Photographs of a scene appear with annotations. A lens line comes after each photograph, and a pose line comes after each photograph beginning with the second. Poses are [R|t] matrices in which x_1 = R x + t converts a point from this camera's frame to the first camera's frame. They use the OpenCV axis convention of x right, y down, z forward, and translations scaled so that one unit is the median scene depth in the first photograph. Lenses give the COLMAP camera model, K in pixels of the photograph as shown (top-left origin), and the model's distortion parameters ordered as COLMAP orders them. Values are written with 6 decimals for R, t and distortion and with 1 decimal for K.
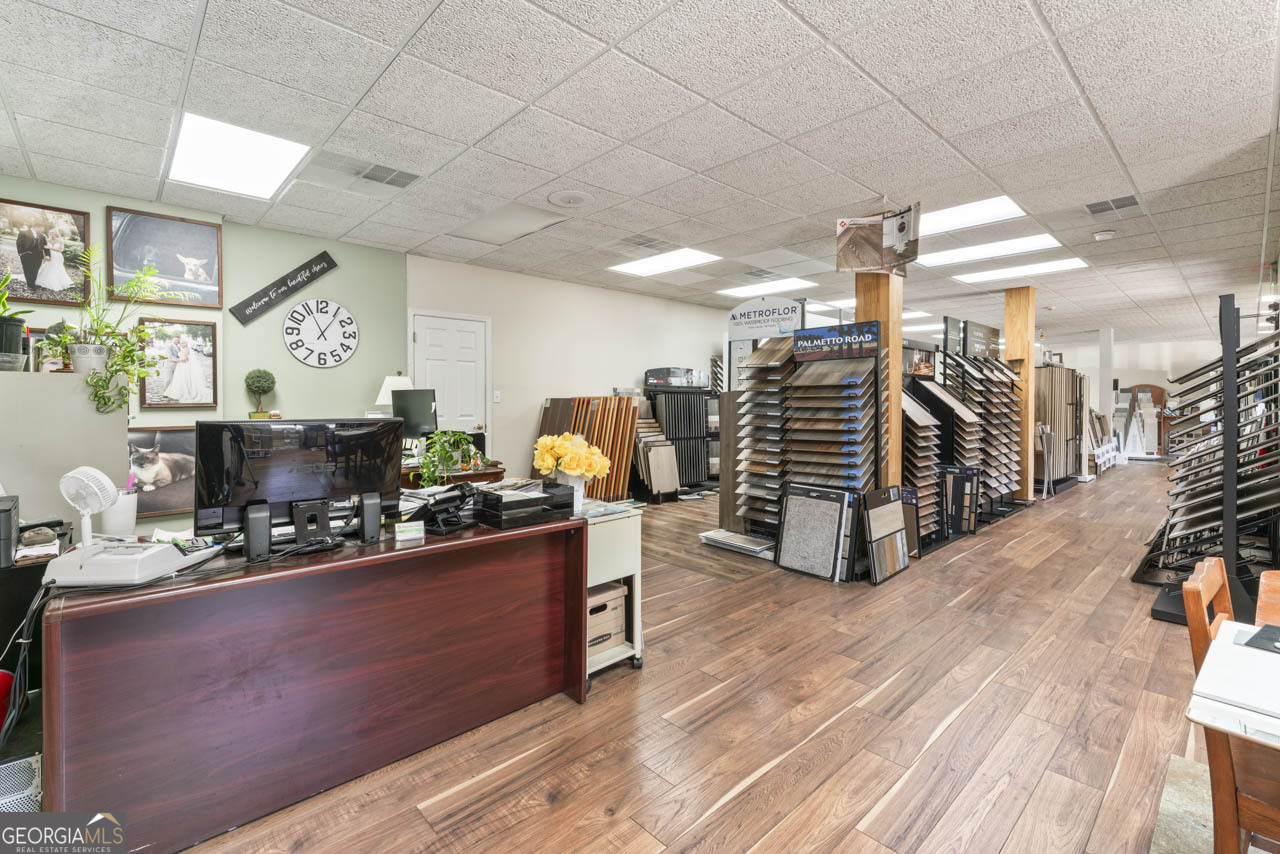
lens RADIAL K [[565.5, 0, 636.7], [0, 565.5, 423.0], [0, 0, 1]] dist [-0.002338, 0.000509]
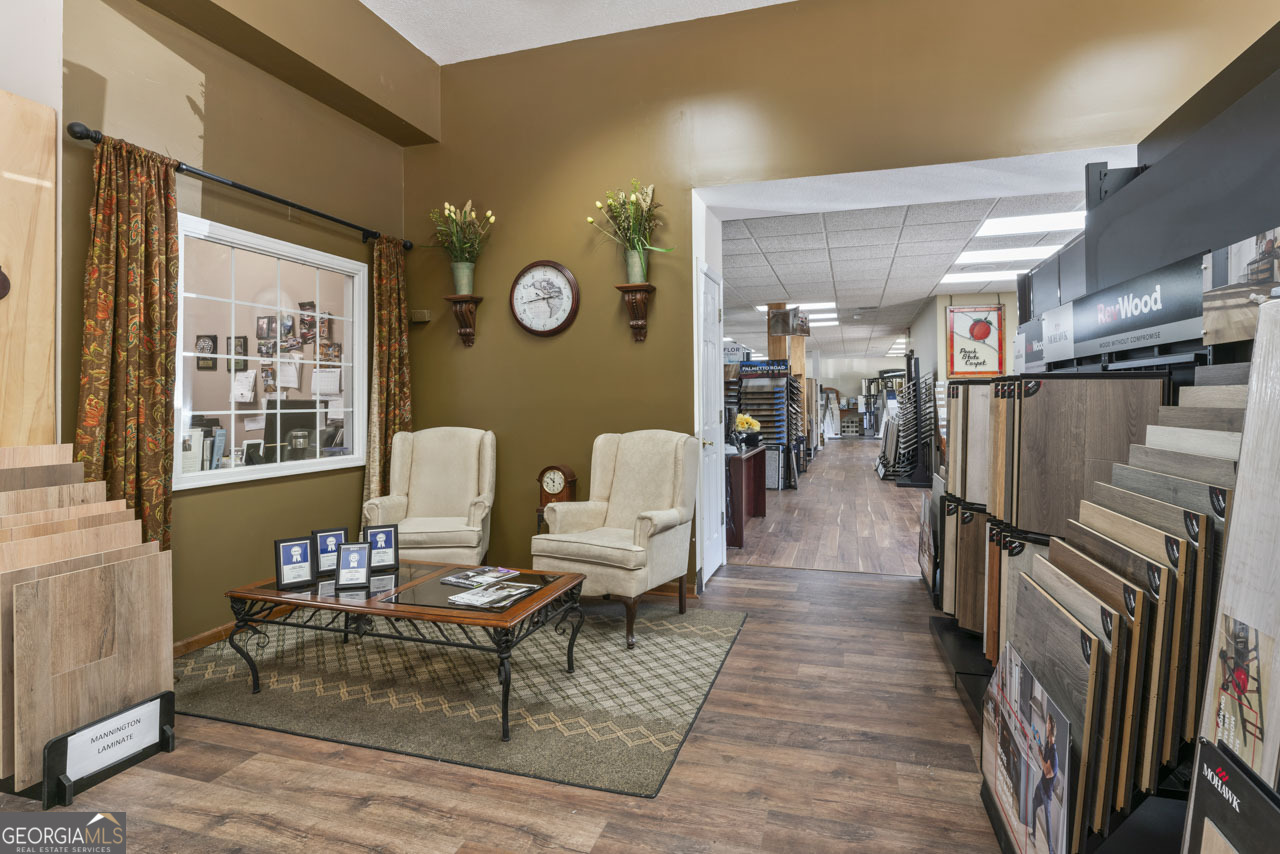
lens RADIAL K [[669.6, 0, 641.2], [0, 669.6, 410.9], [0, 0, 1]] dist [-0.000351, -0.000022]
pose [[0.867450, -0.014349, 0.497317, -1.145357], [0.027169, 0.999459, -0.018553, 0.029300], [-0.496782, 0.029606, 0.867370, -0.753412]]
